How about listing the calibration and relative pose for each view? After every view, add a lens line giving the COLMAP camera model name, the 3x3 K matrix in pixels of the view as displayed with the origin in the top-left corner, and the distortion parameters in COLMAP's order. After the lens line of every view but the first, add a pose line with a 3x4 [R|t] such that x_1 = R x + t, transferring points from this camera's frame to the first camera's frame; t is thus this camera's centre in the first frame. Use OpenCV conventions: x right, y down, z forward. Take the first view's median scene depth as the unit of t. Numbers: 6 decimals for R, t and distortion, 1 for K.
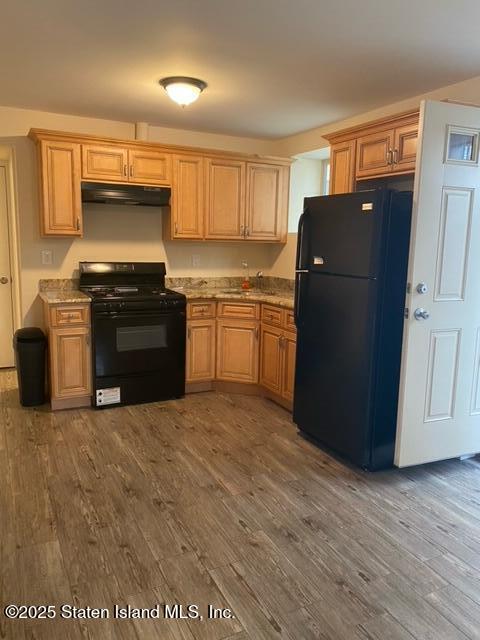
lens RADIAL K [[494.9, 0, 242.4], [0, 494.9, 311.1], [0, 0, 1]] dist [0.069498, -0.077617]
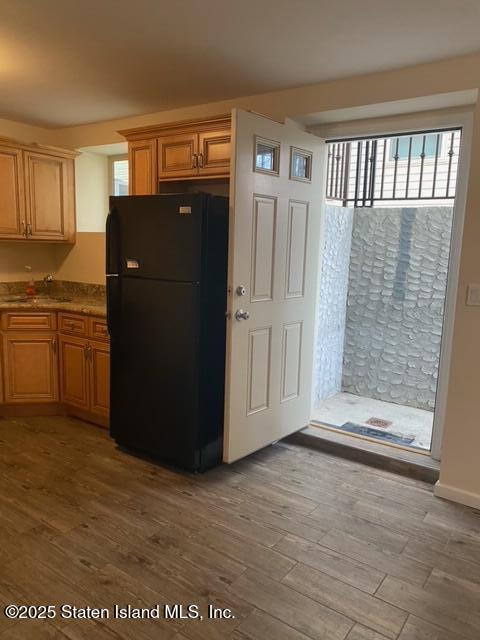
lens RADIAL K [[495.6, 0, 247.6], [0, 495.6, 322.3], [0, 0, 1]] dist [0.010893, 0.002755]
pose [[0.885536, -0.066909, 0.459726, -0.078120], [0.055266, 0.997719, 0.038754, -0.013433], [-0.461271, -0.008911, 0.887215, 0.052347]]
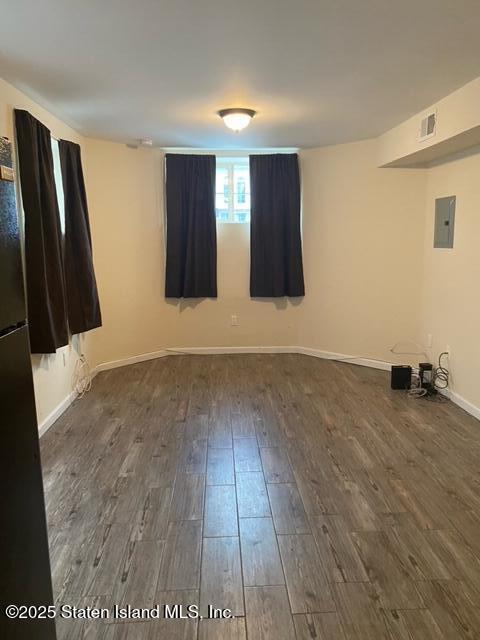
lens RADIAL K [[485.2, 0, 246.3], [0, 485.2, 317.1], [0, 0, 1]] dist [0.057204, -0.091598]
pose [[-0.913861, -0.082530, 0.397551, -0.101283], [0.046628, 0.951314, 0.304675, -0.151410], [-0.403341, 0.296968, -0.865521, 0.970092]]
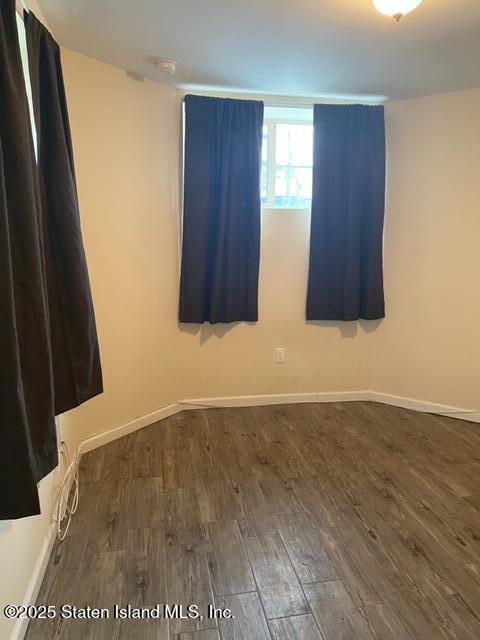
lens RADIAL K [[493.1, 0, 247.9], [0, 493.1, 316.0], [0, 0, 1]] dist [0.008273, 0.005901]
pose [[-0.958257, -0.077611, 0.275174, 0.334776], [0.012436, 0.950226, 0.311312, -0.076993], [-0.285639, 0.301739, -0.909596, 0.596388]]
